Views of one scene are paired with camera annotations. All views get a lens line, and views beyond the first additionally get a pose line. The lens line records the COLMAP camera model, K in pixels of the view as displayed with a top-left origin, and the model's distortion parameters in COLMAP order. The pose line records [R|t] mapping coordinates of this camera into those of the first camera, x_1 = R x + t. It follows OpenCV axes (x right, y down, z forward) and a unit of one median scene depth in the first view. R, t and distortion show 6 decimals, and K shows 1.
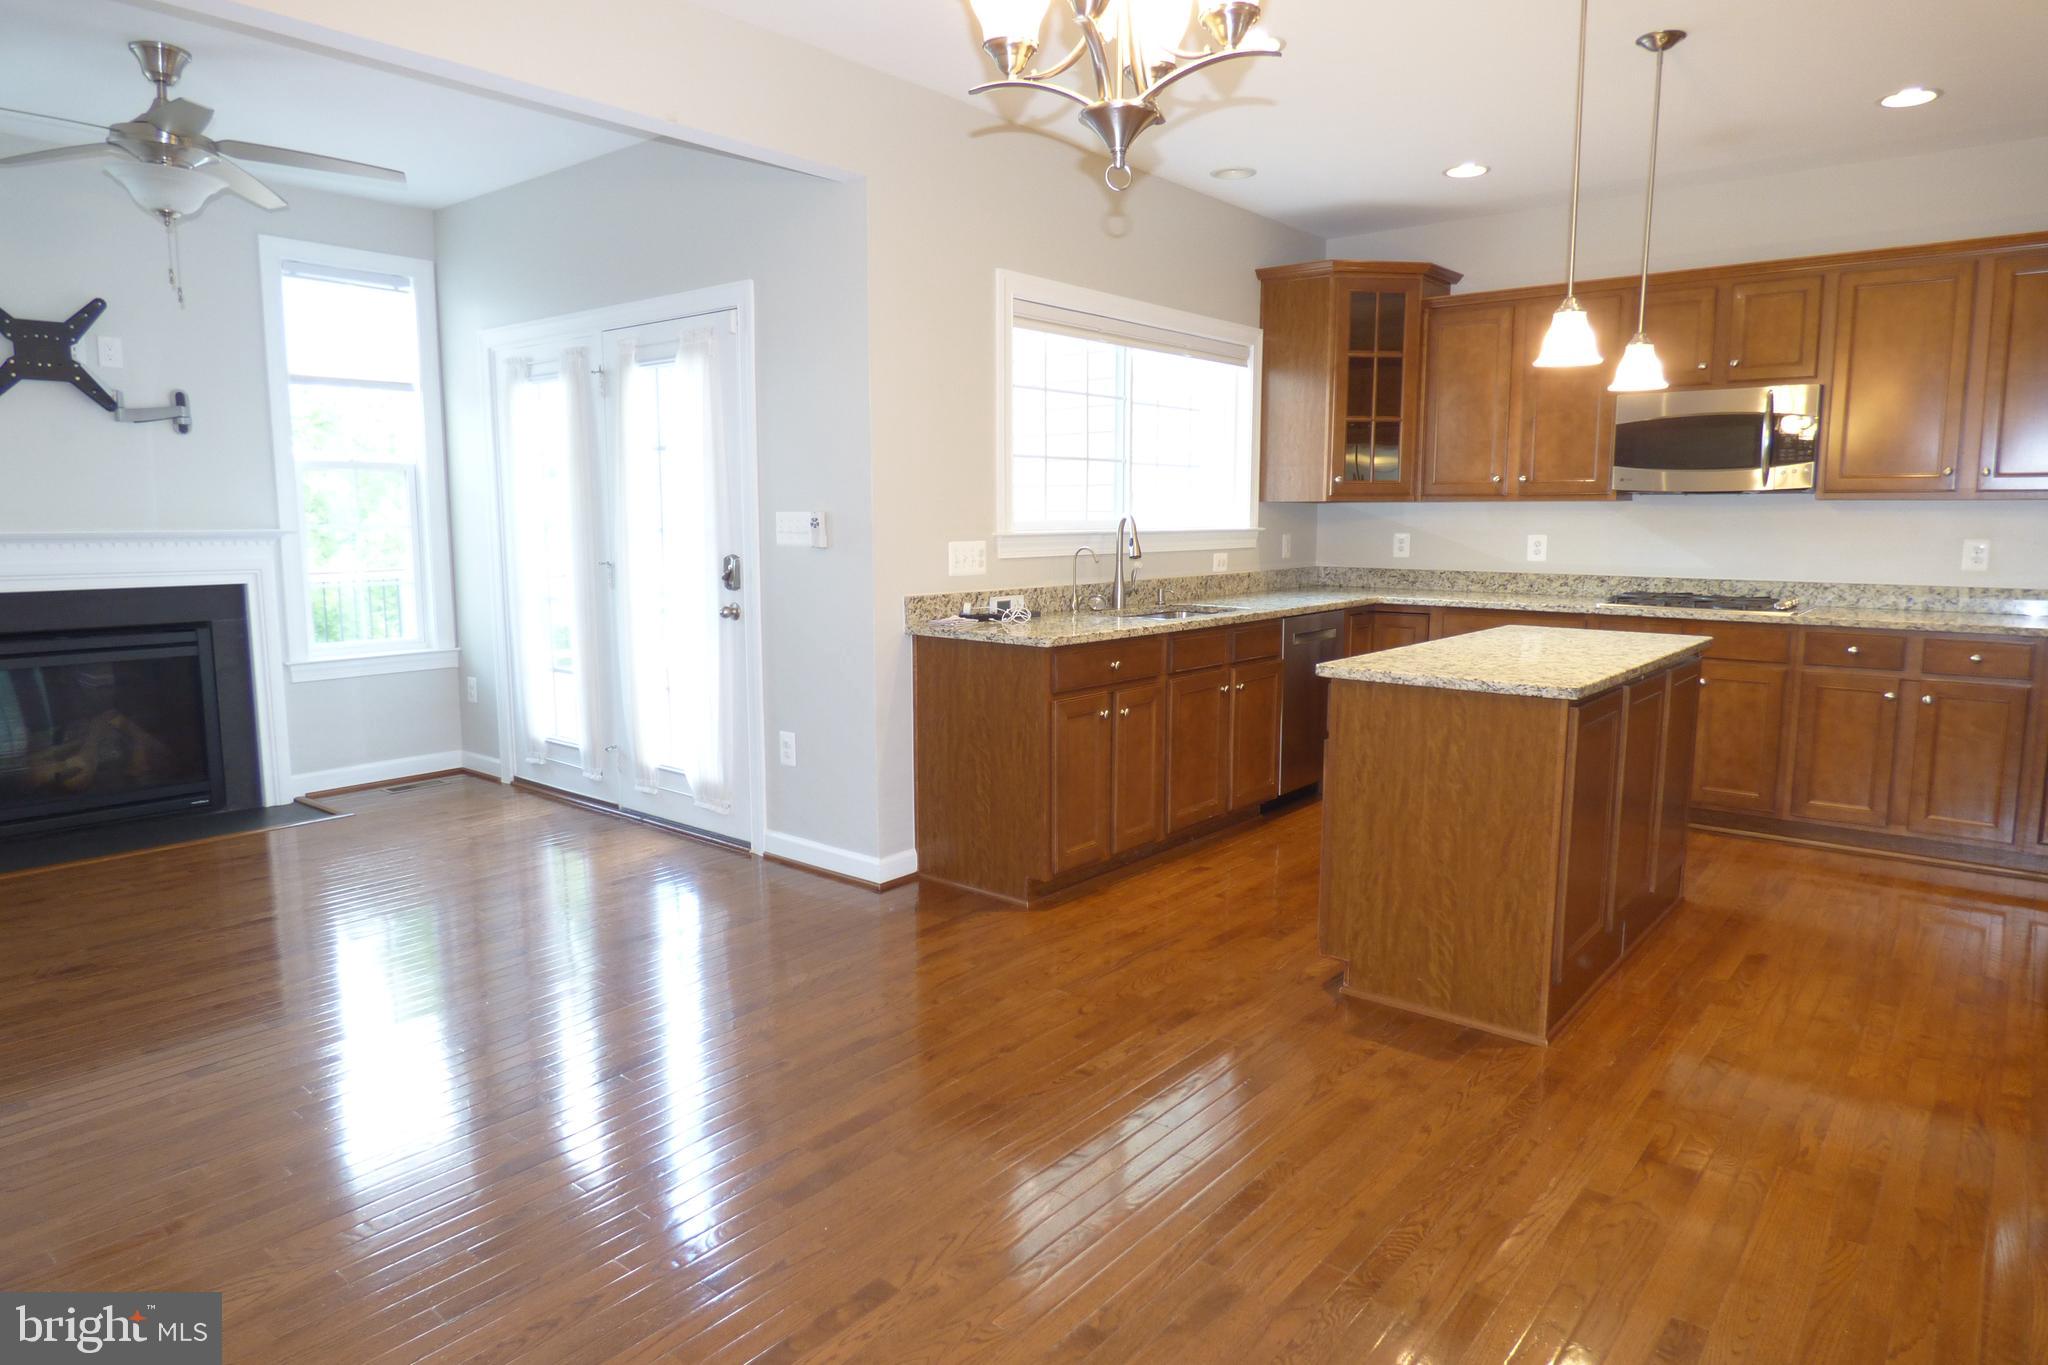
lens RADIAL K [[1223.9, 0, 1015.2], [0, 1223.9, 683.6], [0, 0, 1]] dist [-0.005062, -0.006707]
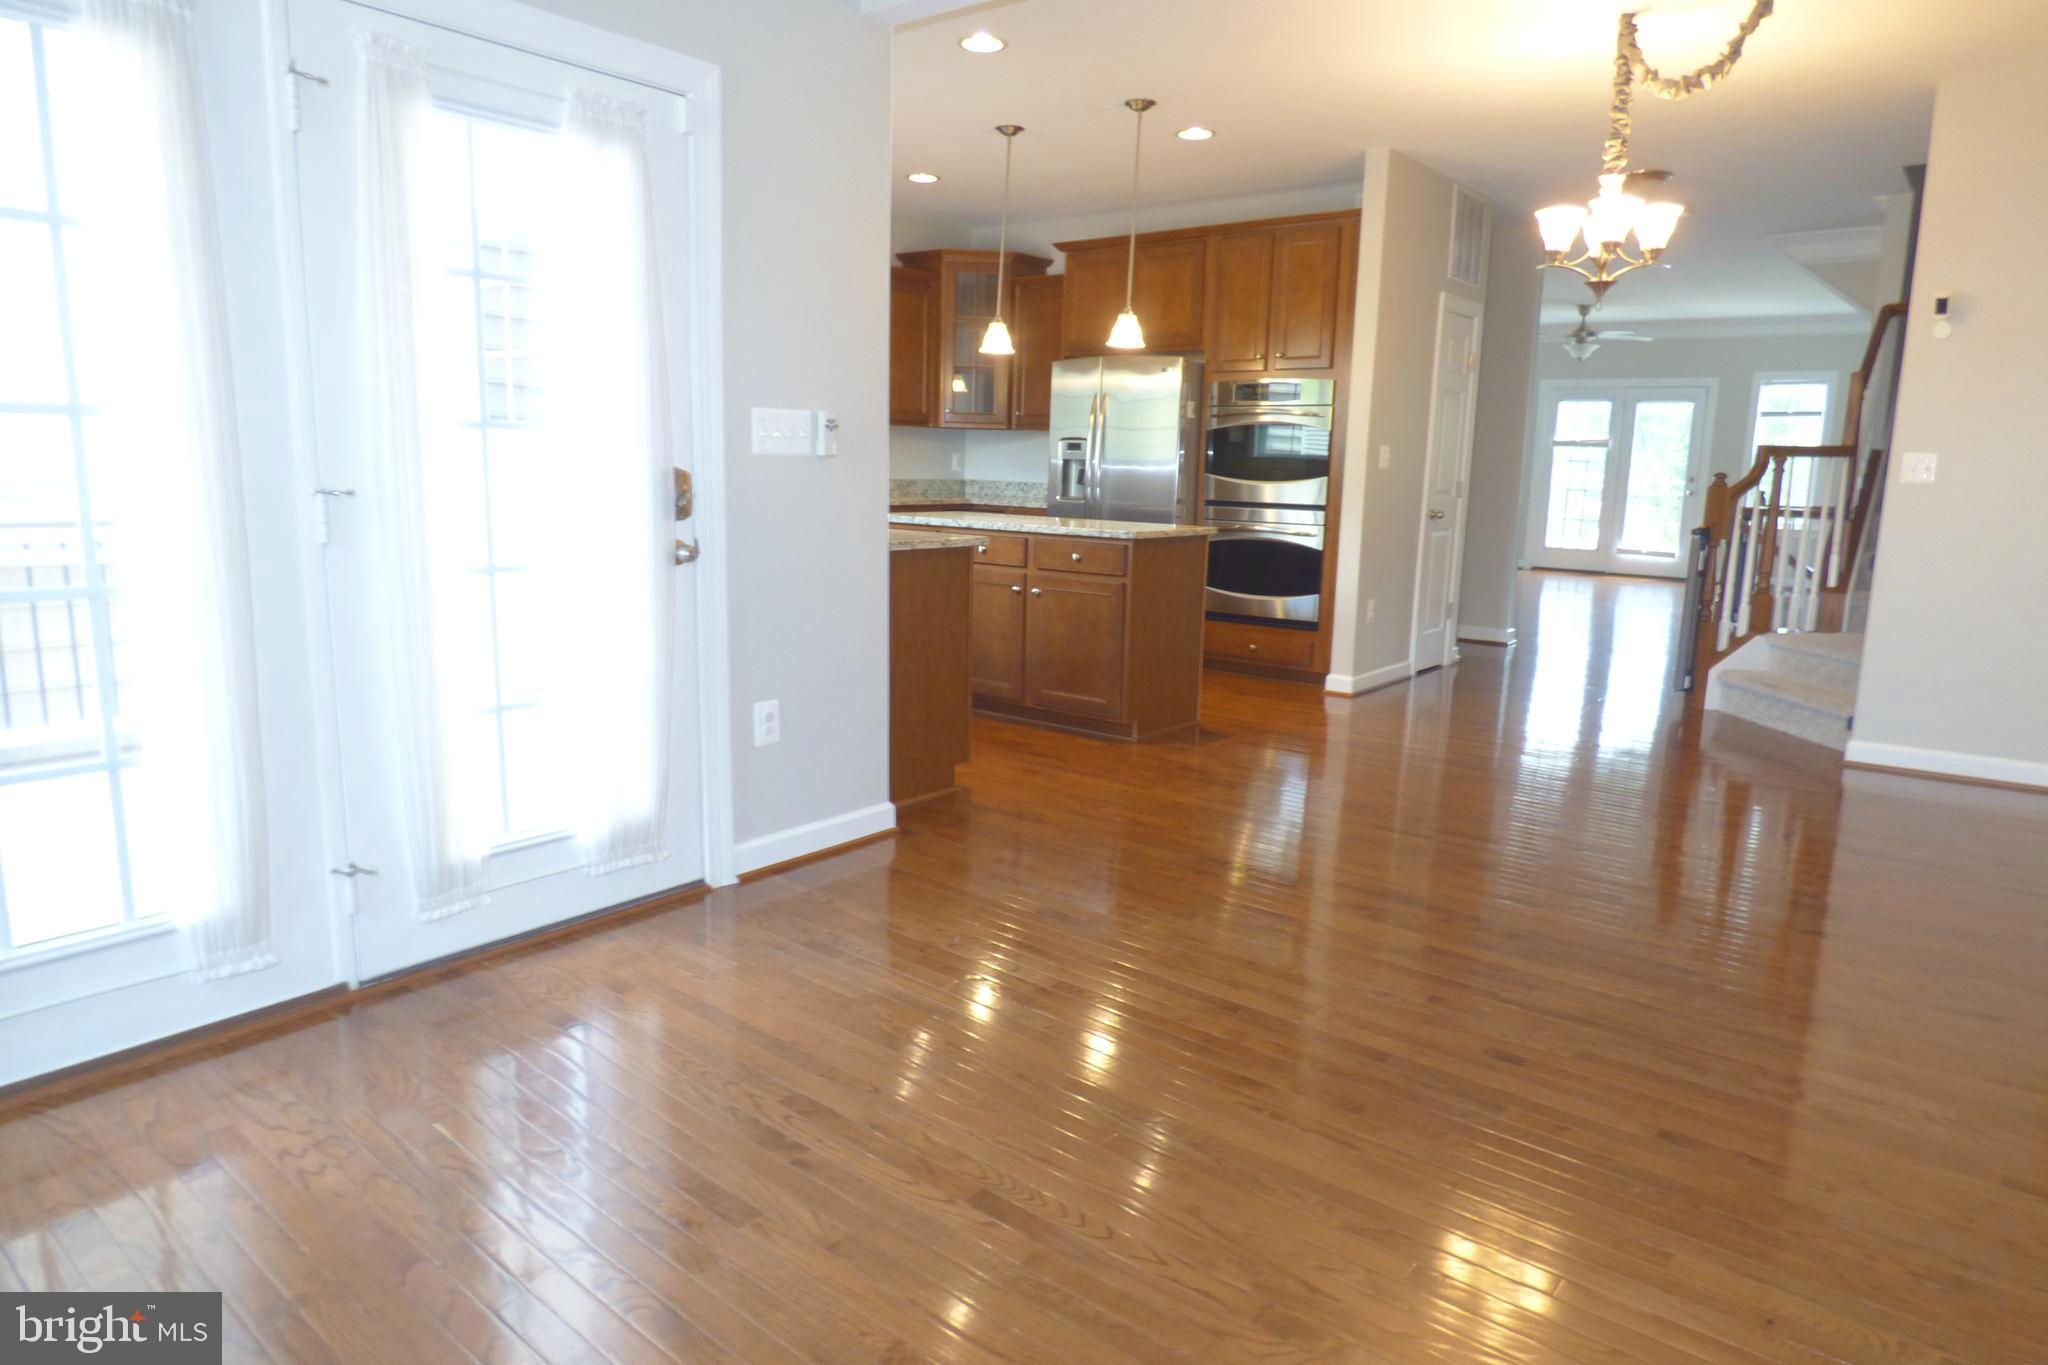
lens RADIAL K [[1223.9, 0, 1018.0], [0, 1223.9, 700.4], [0, 0, 1]] dist [-0.005062, -0.006707]
pose [[-0.006497, -0.198257, 0.980129, -0.936337], [0.112246, 0.973810, 0.197723, -0.094337], [-0.993659, 0.111300, 0.015927, 0.832890]]
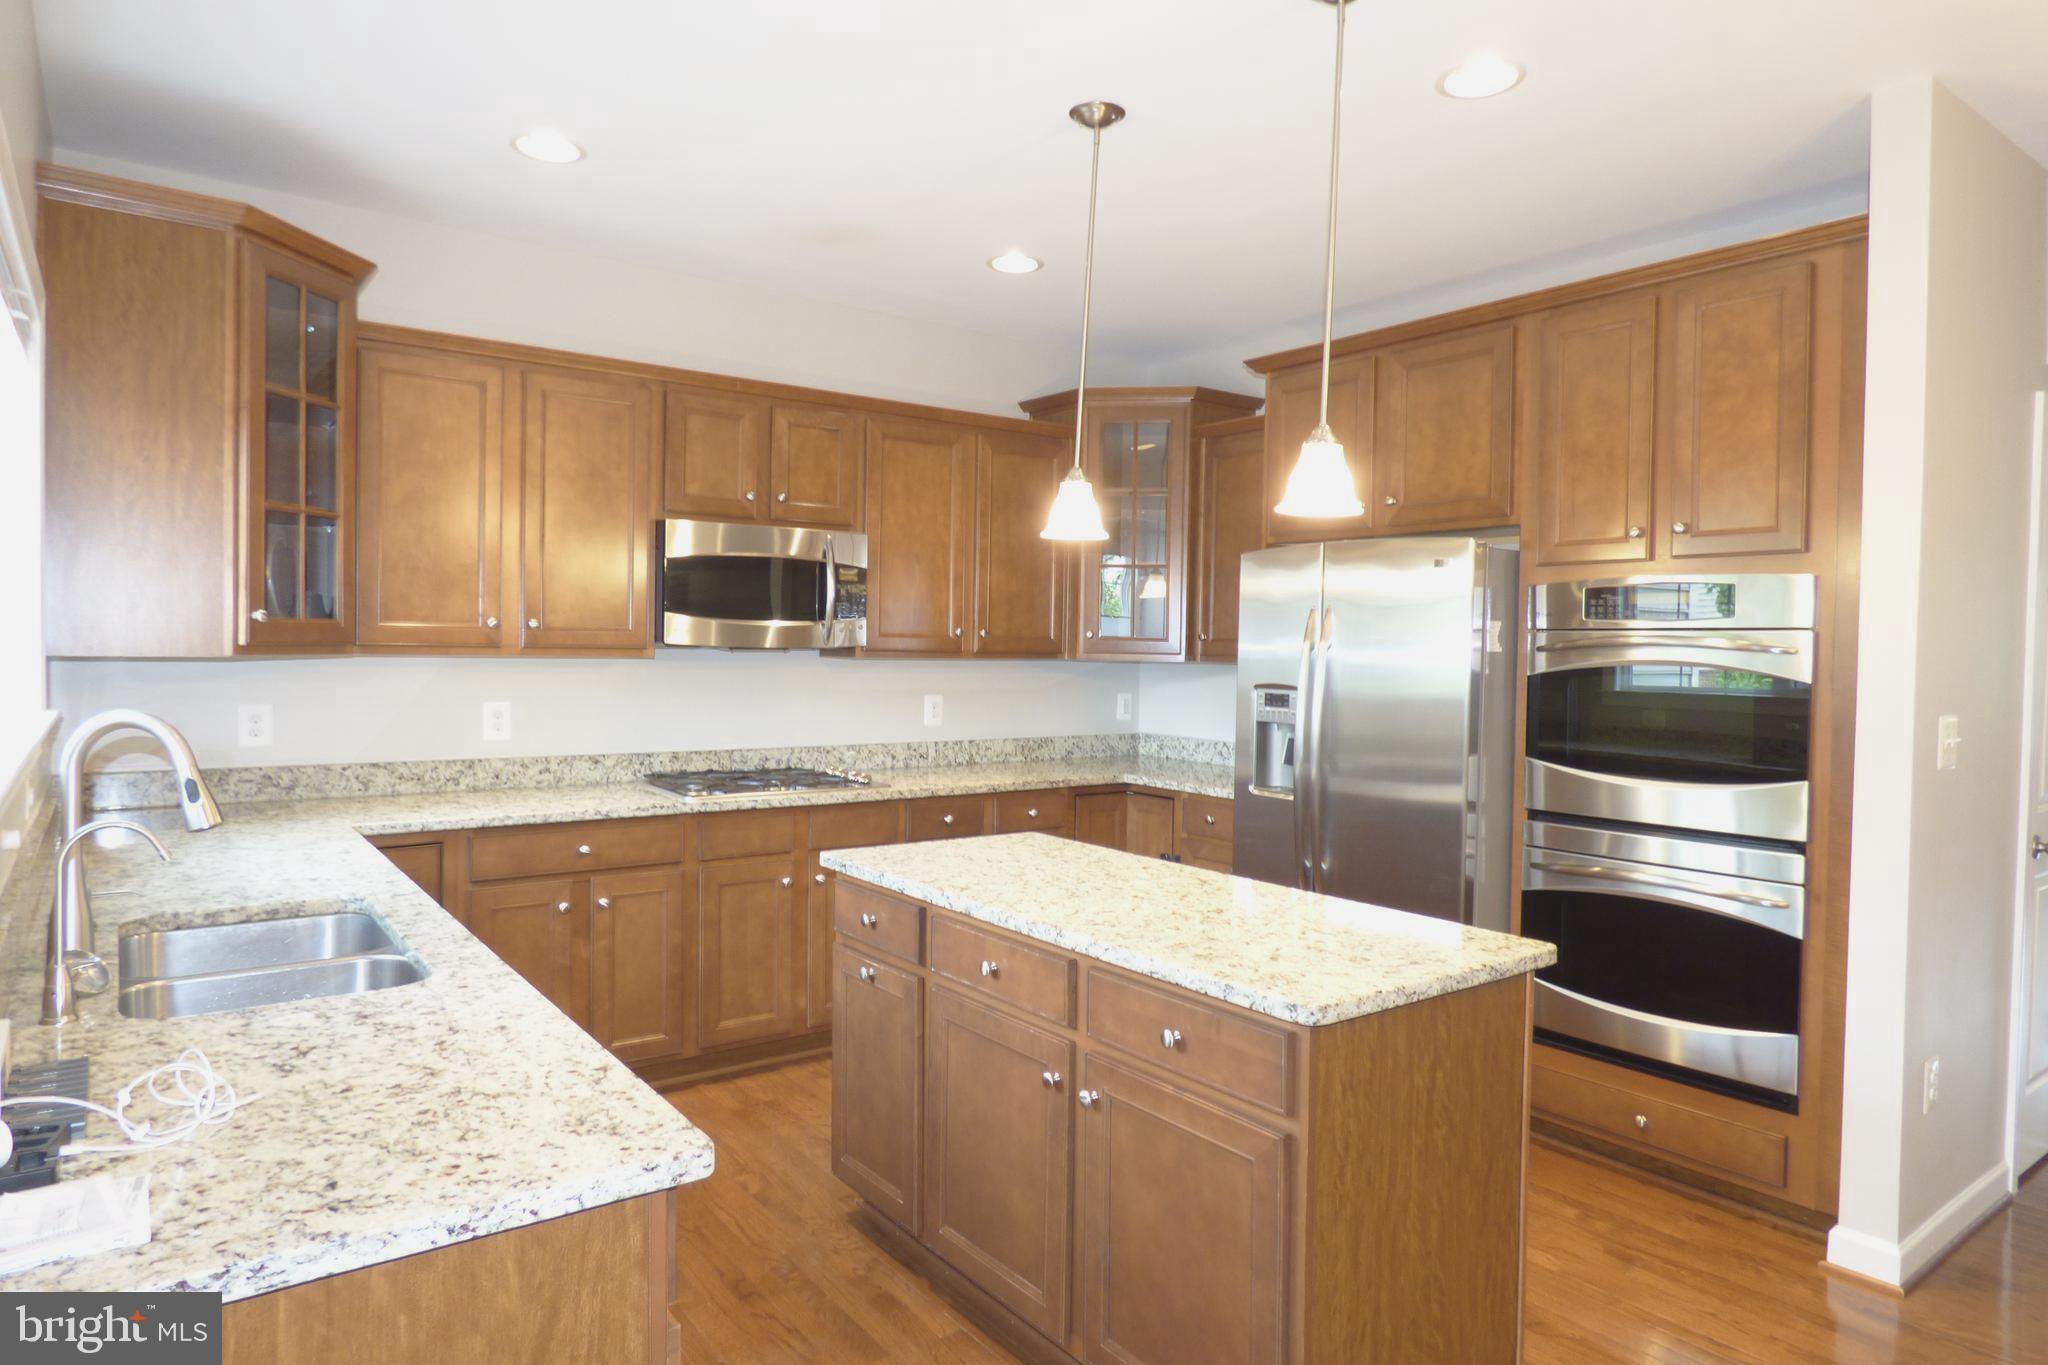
lens RADIAL K [[1223.9, 0, 1038.3], [0, 1223.9, 693.9], [0, 0, 1]] dist [-0.005062, -0.006707]
pose [[0.224589, -0.035780, 0.973796, -0.222883], [0.116916, 0.993096, 0.009525, -0.126000], [-0.967414, 0.111713, 0.227222, 0.714177]]
